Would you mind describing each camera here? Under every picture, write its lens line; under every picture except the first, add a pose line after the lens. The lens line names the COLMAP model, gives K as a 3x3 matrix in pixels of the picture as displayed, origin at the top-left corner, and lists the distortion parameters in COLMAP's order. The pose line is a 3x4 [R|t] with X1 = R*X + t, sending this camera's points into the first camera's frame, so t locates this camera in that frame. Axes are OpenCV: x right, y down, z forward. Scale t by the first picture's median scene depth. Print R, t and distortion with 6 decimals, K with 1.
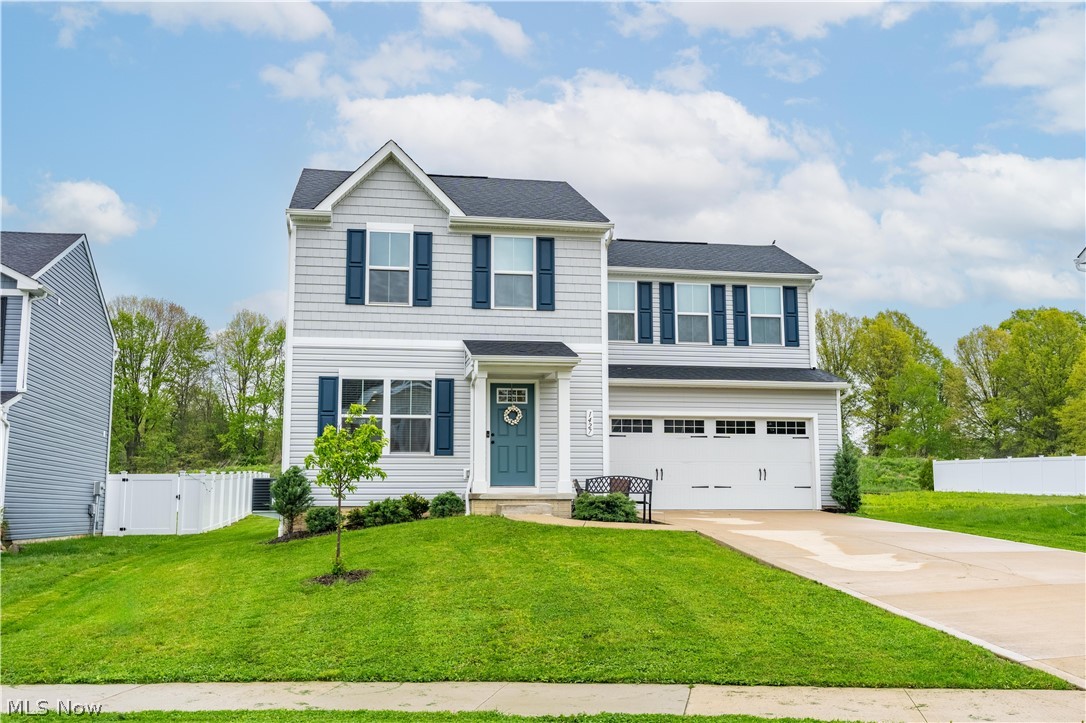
lens RADIAL K [[1086.1, 0, 543.7], [0, 1086.1, 362.8], [0, 0, 1]] dist [0.000579, 0.000000]
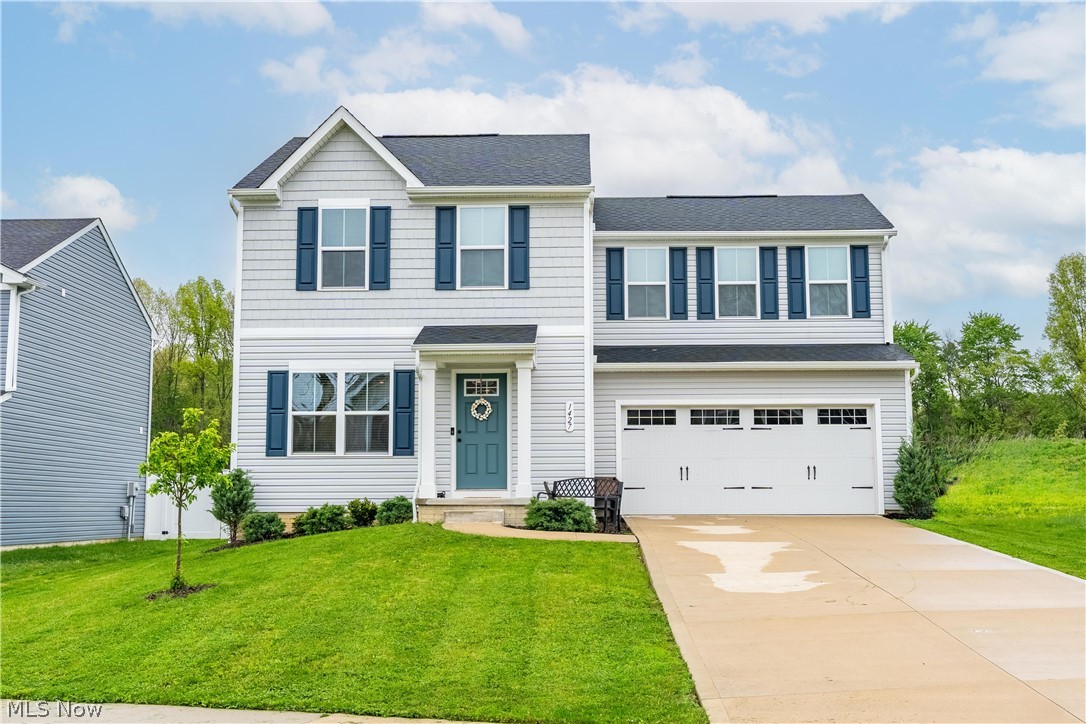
lens RADIAL K [[1296.3, 0, 542.2], [0, 1296.3, 359.8], [0, 0, 1]] dist [-0.004374, 0.000000]
pose [[0.979316, -0.022924, -0.201033, 0.229384], [0.027565, 0.999414, 0.020314, -0.011902], [0.200450, -0.025435, 0.979374, -0.023211]]
